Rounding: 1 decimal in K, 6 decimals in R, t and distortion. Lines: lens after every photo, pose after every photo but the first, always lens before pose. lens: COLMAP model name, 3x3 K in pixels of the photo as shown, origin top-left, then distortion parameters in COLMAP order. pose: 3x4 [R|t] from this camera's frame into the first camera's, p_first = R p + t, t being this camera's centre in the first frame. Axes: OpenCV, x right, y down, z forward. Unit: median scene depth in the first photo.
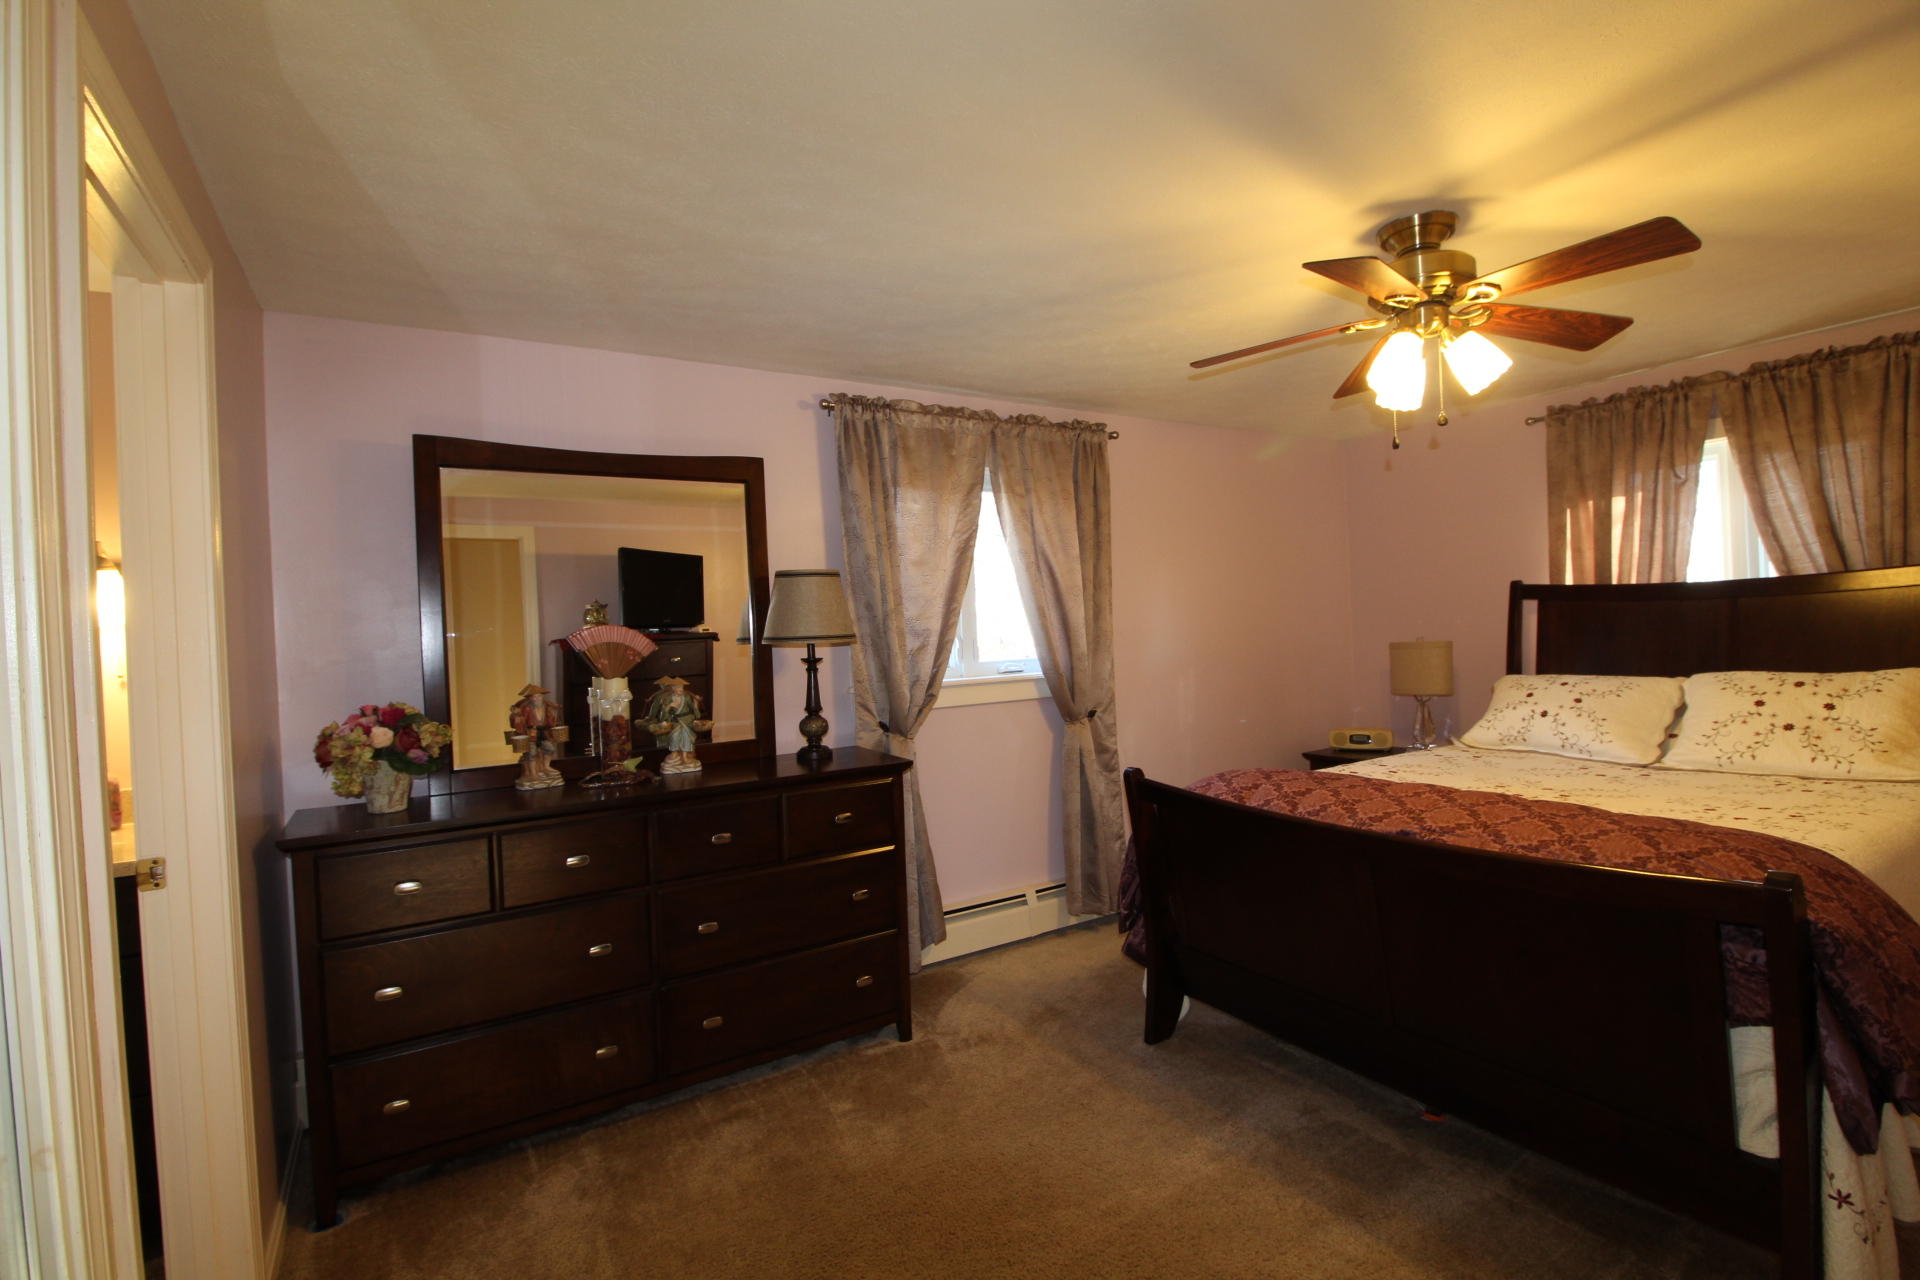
lens RADIAL K [[891.5, 0, 967.6], [0, 891.5, 641.9], [0, 0, 1]] dist [-0.007676, -0.002476]
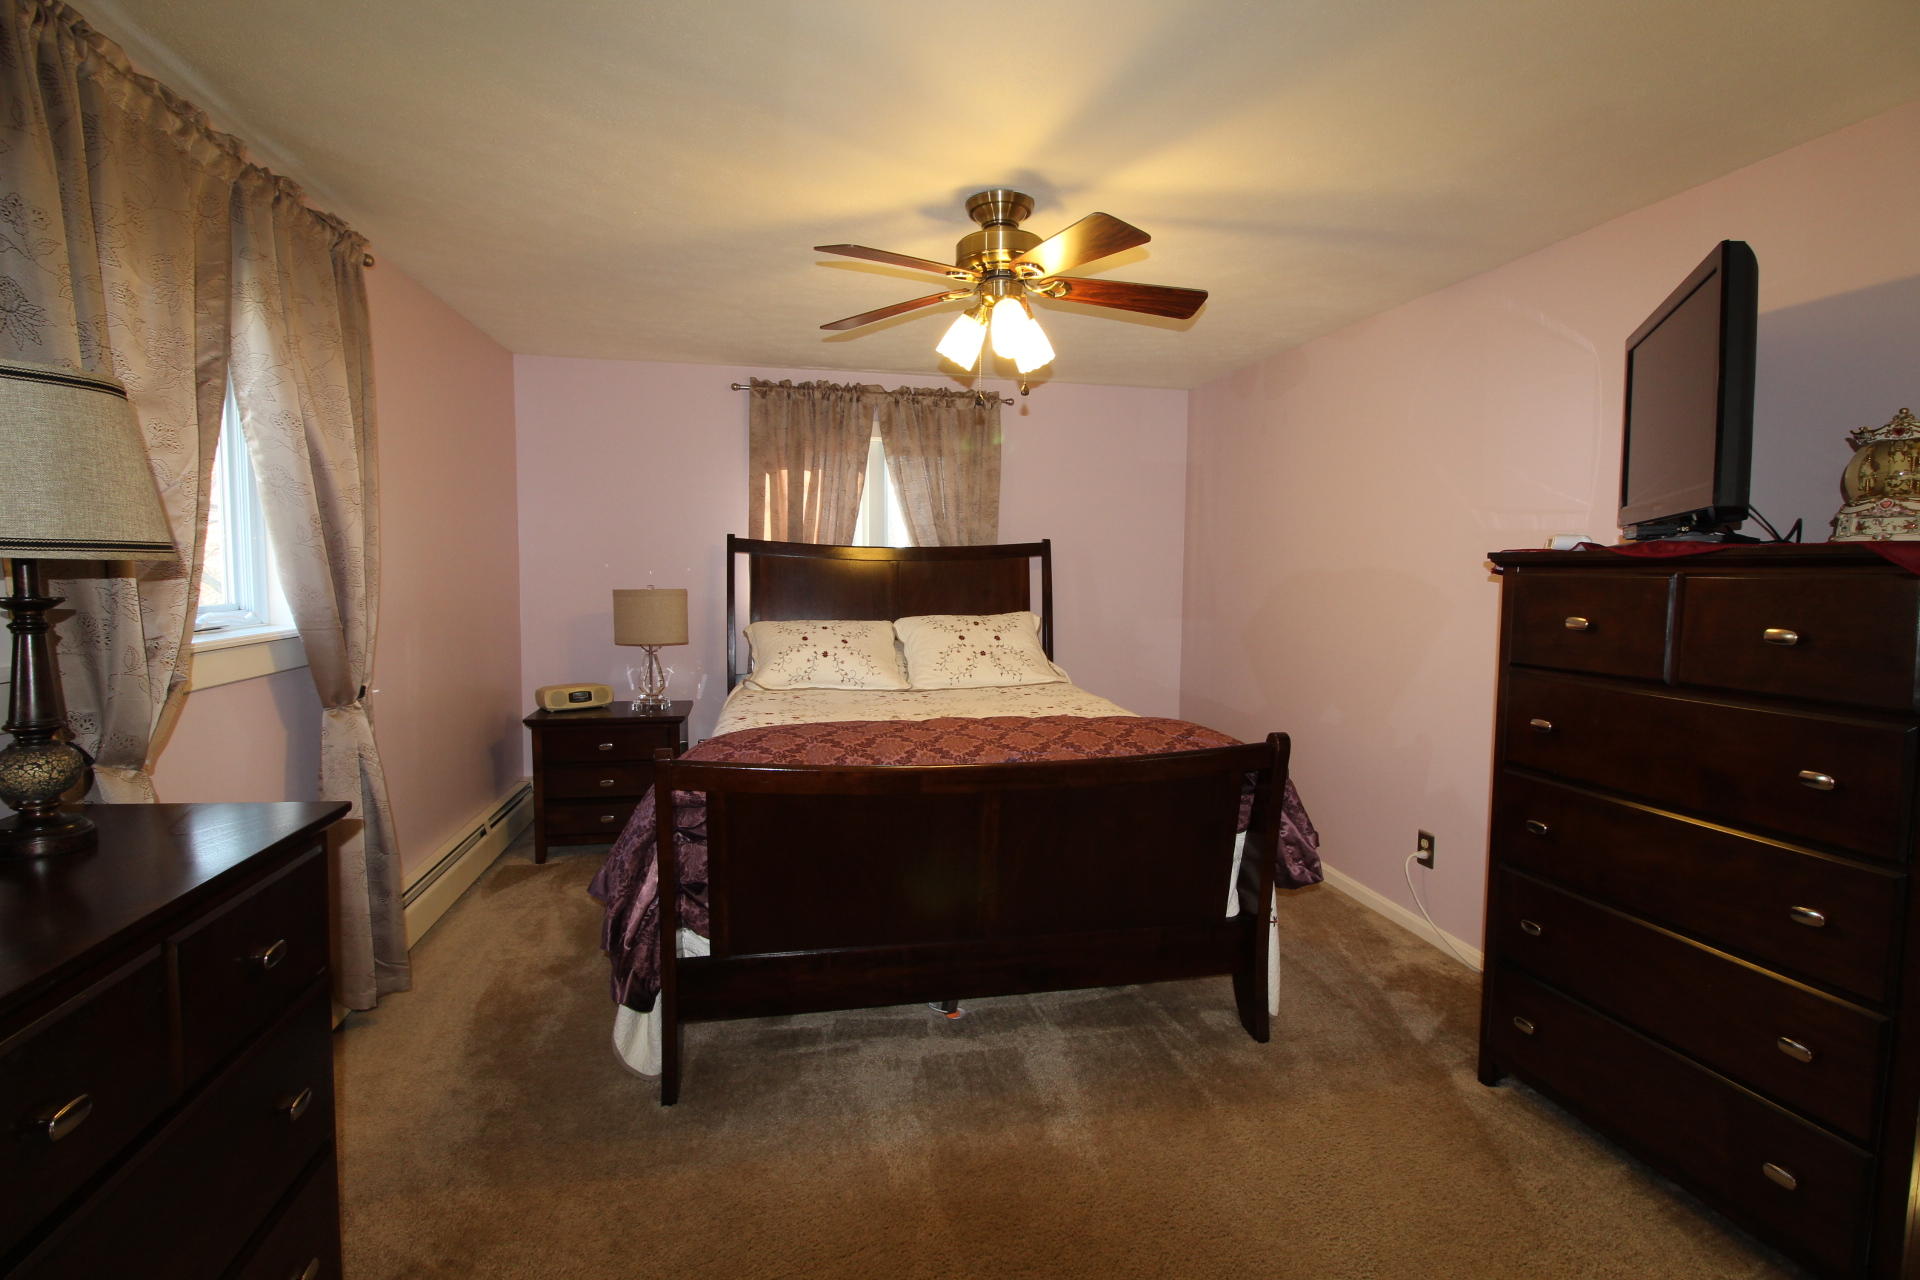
lens RADIAL K [[891.5, 0, 964.1], [0, 891.5, 645.1], [0, 0, 1]] dist [-0.007676, -0.002476]
pose [[0.341037, -0.038364, 0.939267, -0.344363], [-0.014098, 0.998846, 0.045916, 0.013172], [-0.939944, -0.028901, 0.340102, 0.416621]]
